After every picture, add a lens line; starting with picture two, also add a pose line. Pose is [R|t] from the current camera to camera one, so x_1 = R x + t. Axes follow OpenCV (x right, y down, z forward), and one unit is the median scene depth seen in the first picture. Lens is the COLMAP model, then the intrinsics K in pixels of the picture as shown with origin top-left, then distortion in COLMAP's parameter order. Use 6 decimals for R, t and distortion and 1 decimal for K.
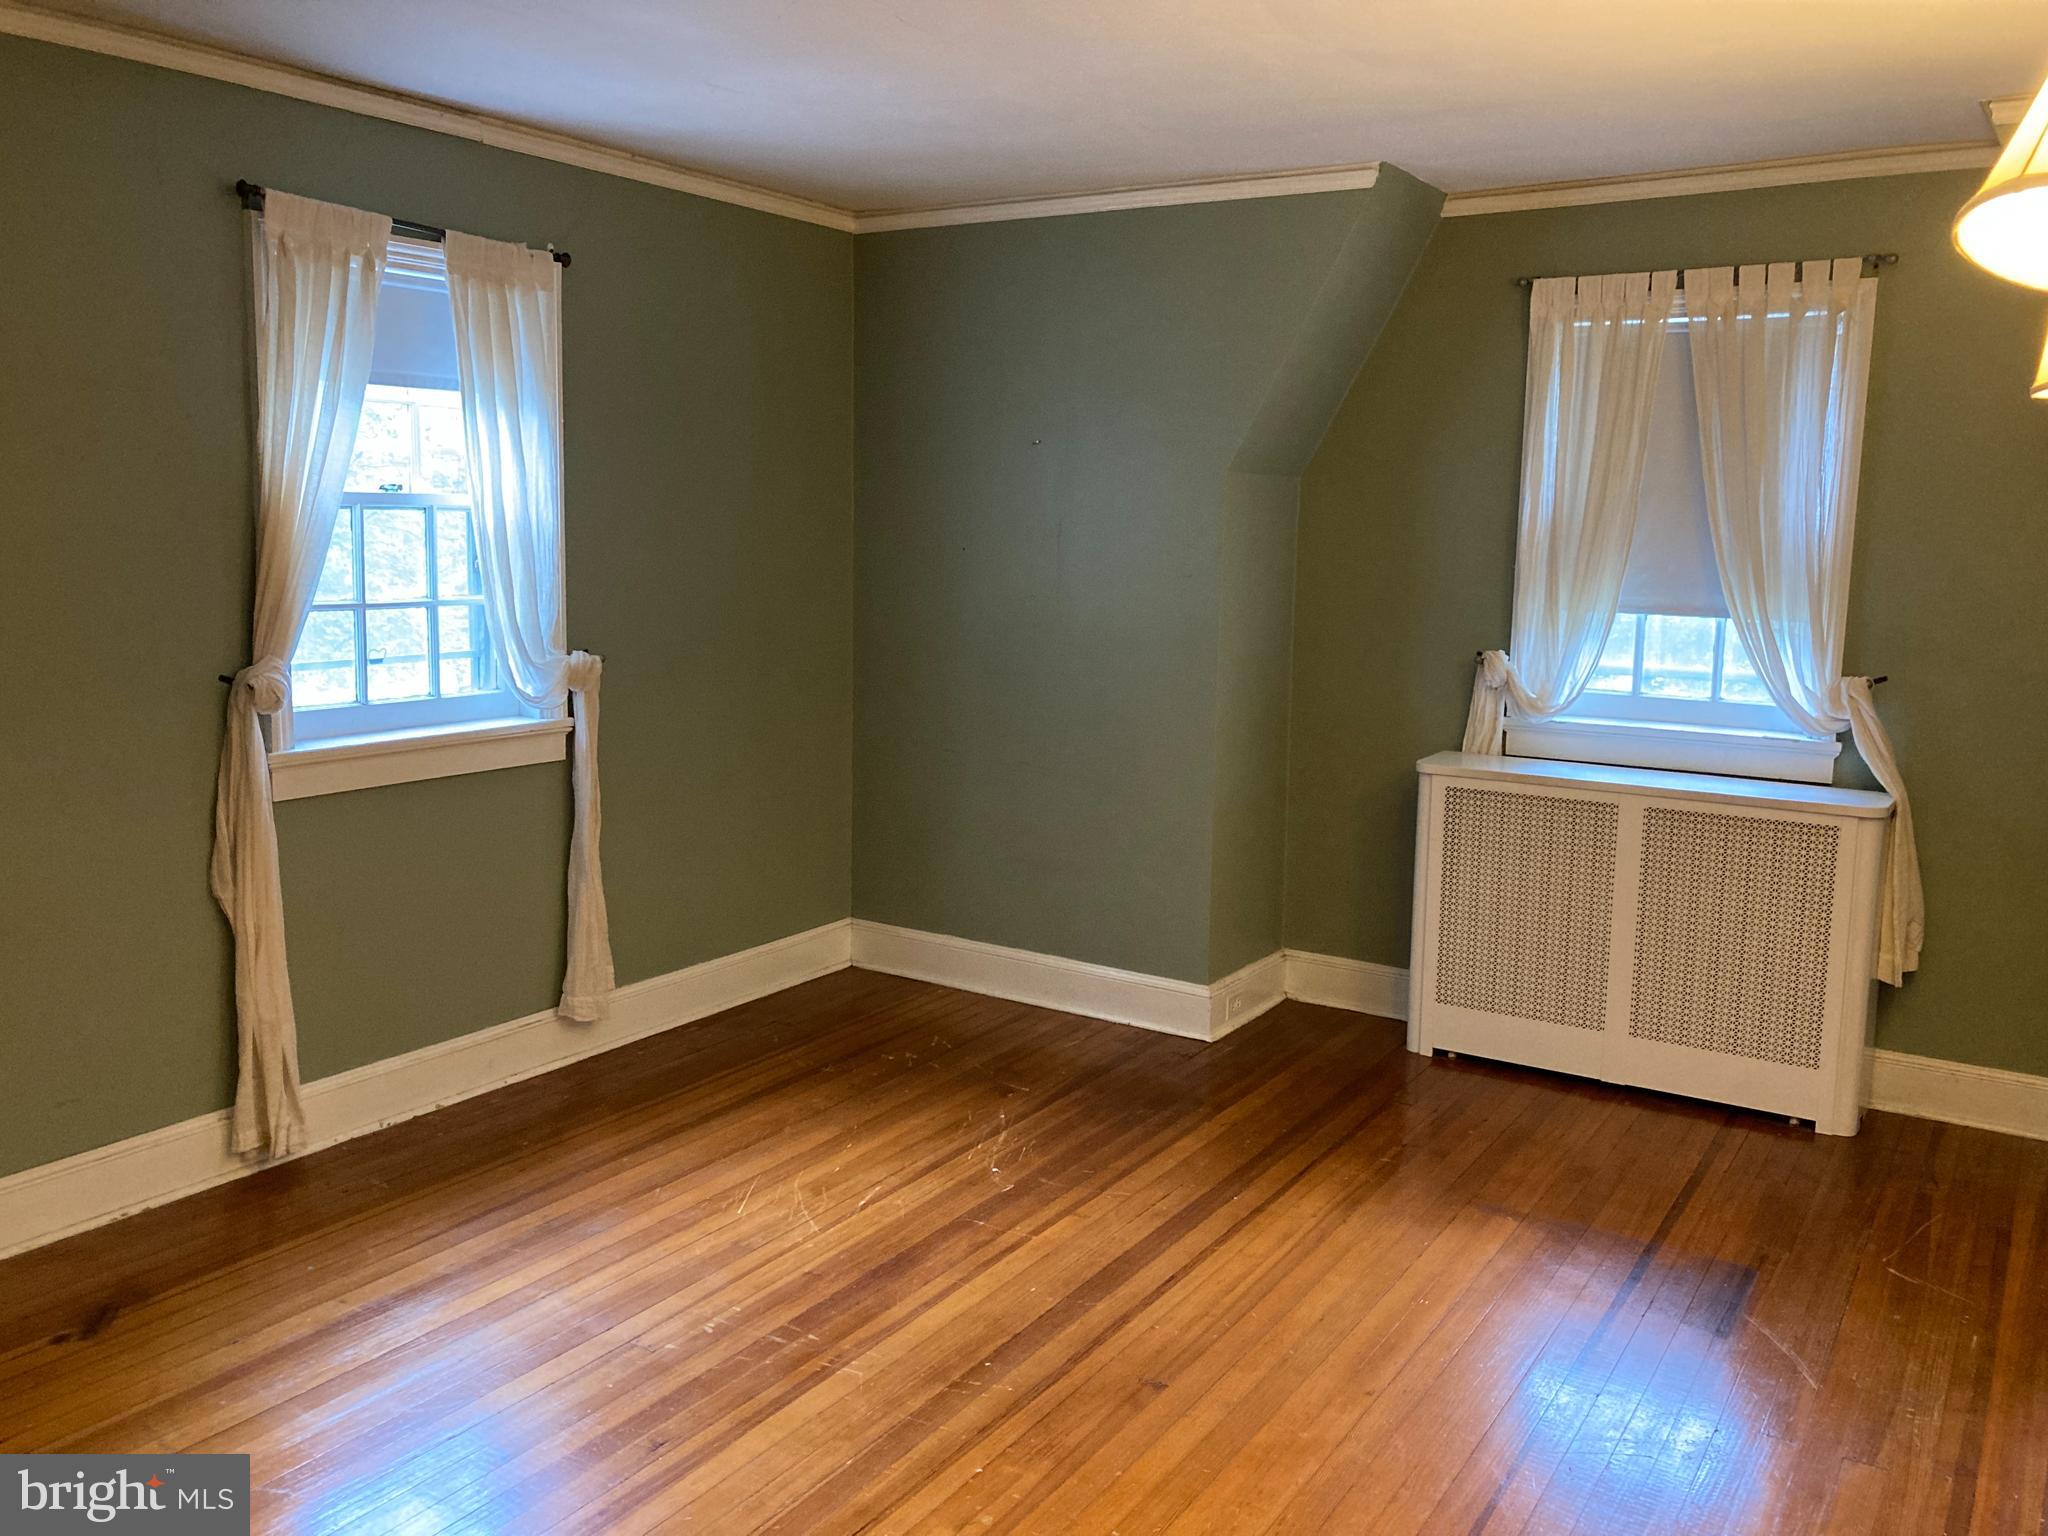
lens RADIAL K [[1669.8, 0, 1024.0], [0, 1669.8, 768.0], [0, 0, 1]] dist [0.027515, -0.011805]
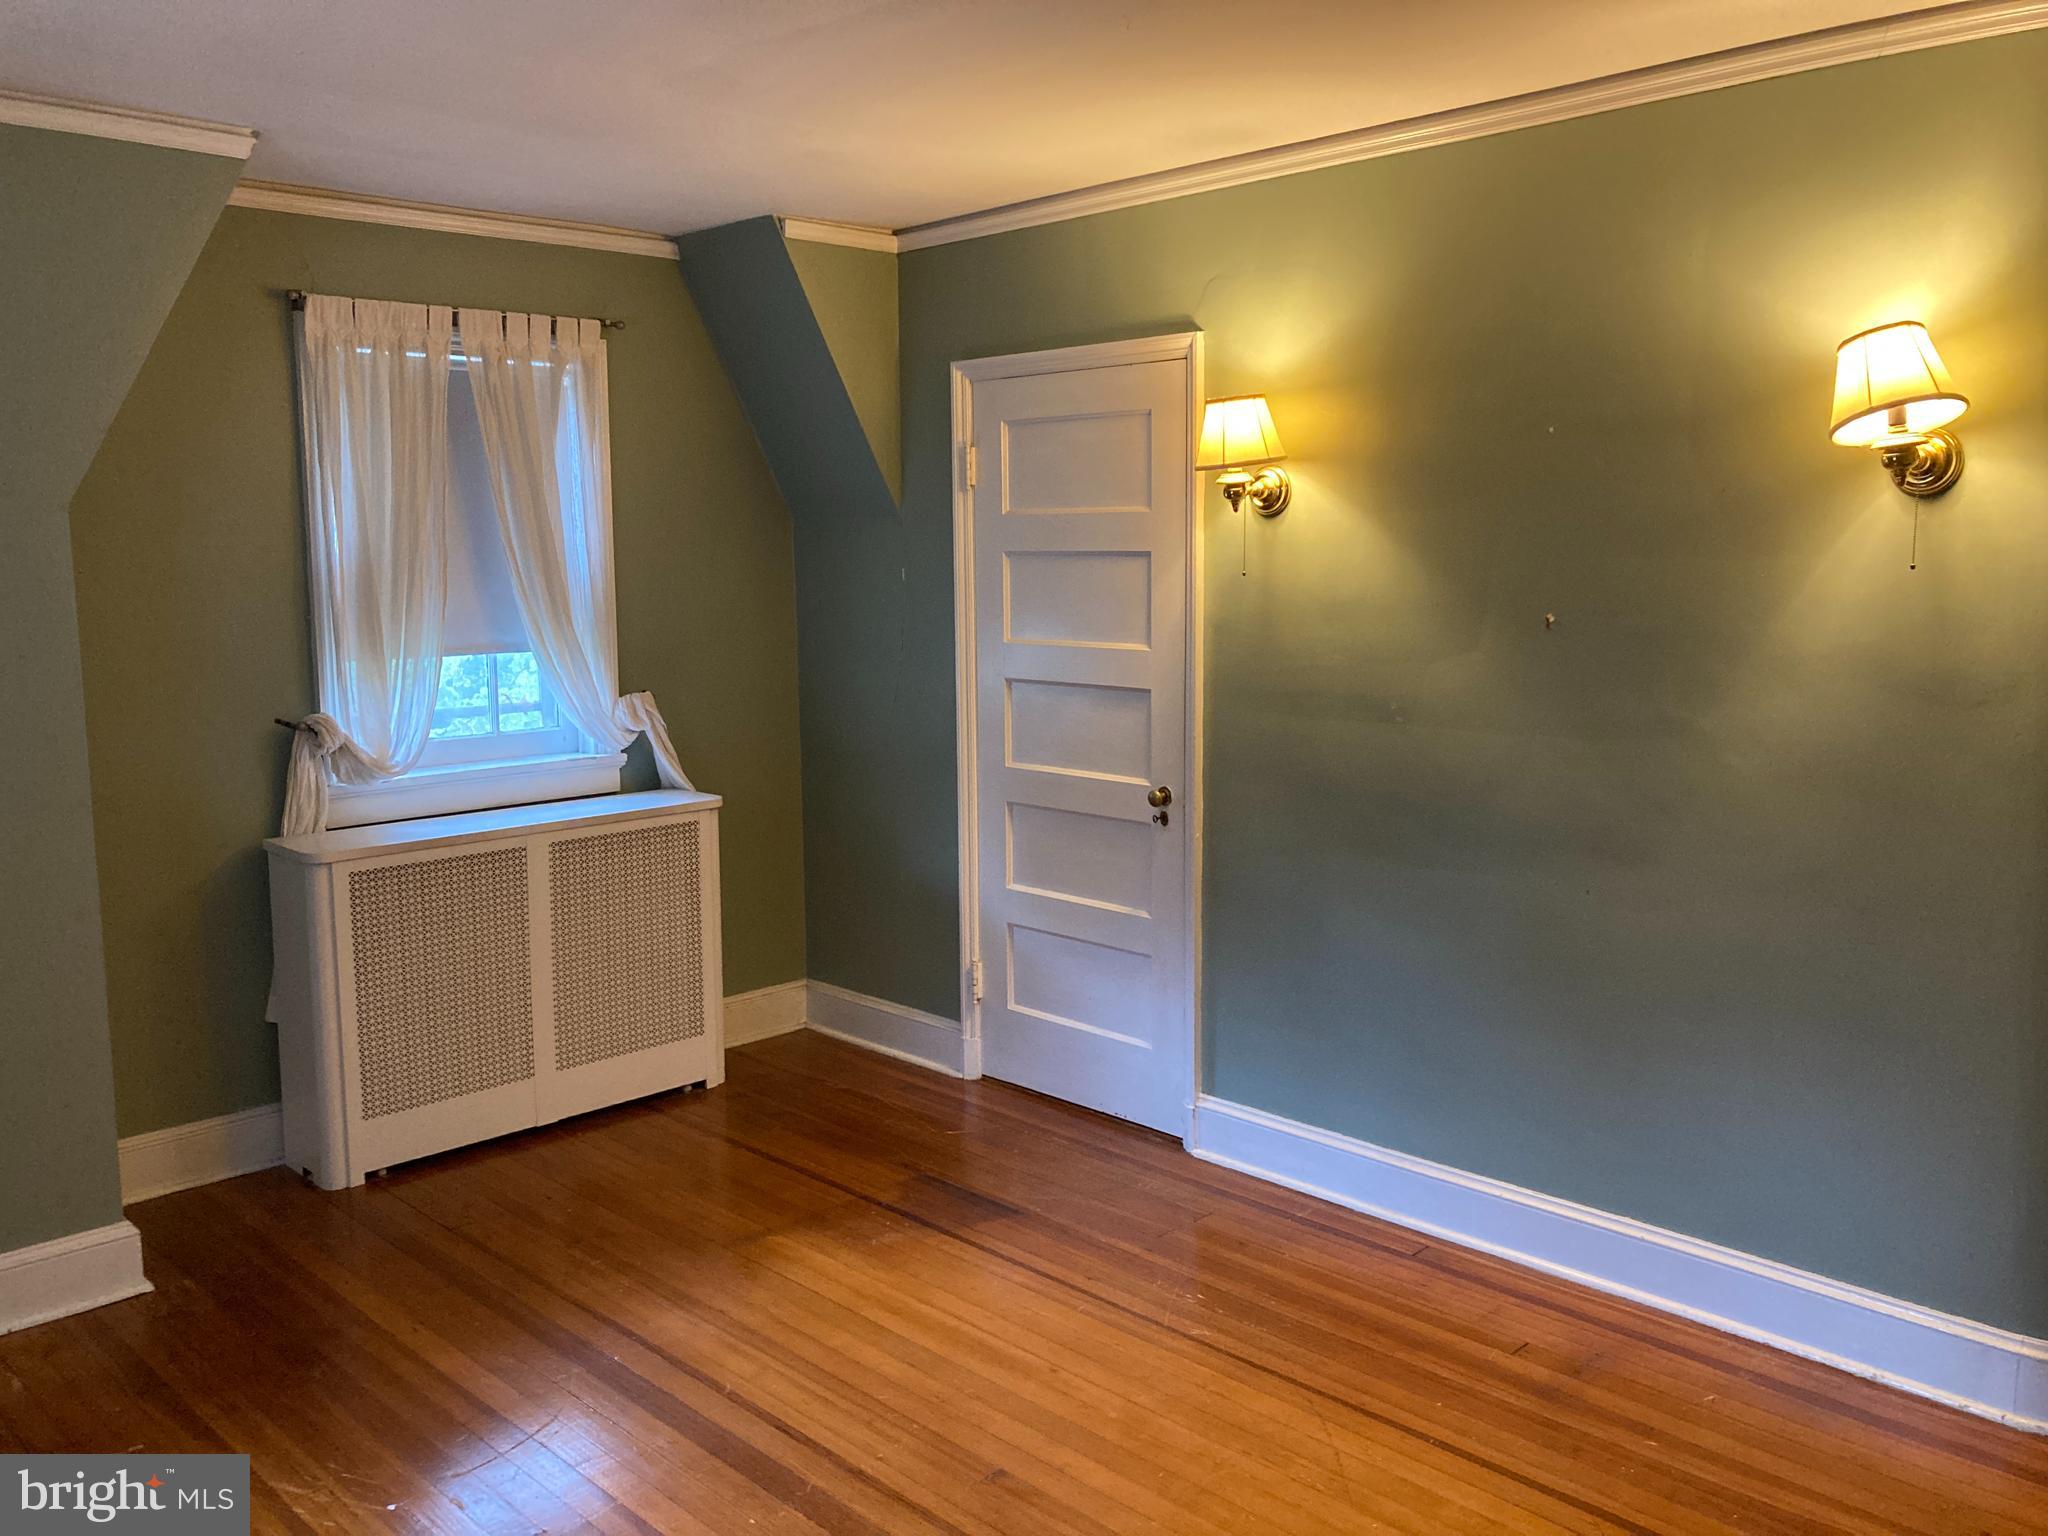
lens RADIAL K [[1706.2, 0, 1006.3], [0, 1706.2, 750.7], [0, 0, 1]] dist [0.034975, 0.003576]
pose [[0.228023, -0.143762, 0.962984, -0.554968], [0.160471, 0.981063, 0.108464, -0.099476], [-0.960341, 0.129798, 0.246775, 0.480160]]
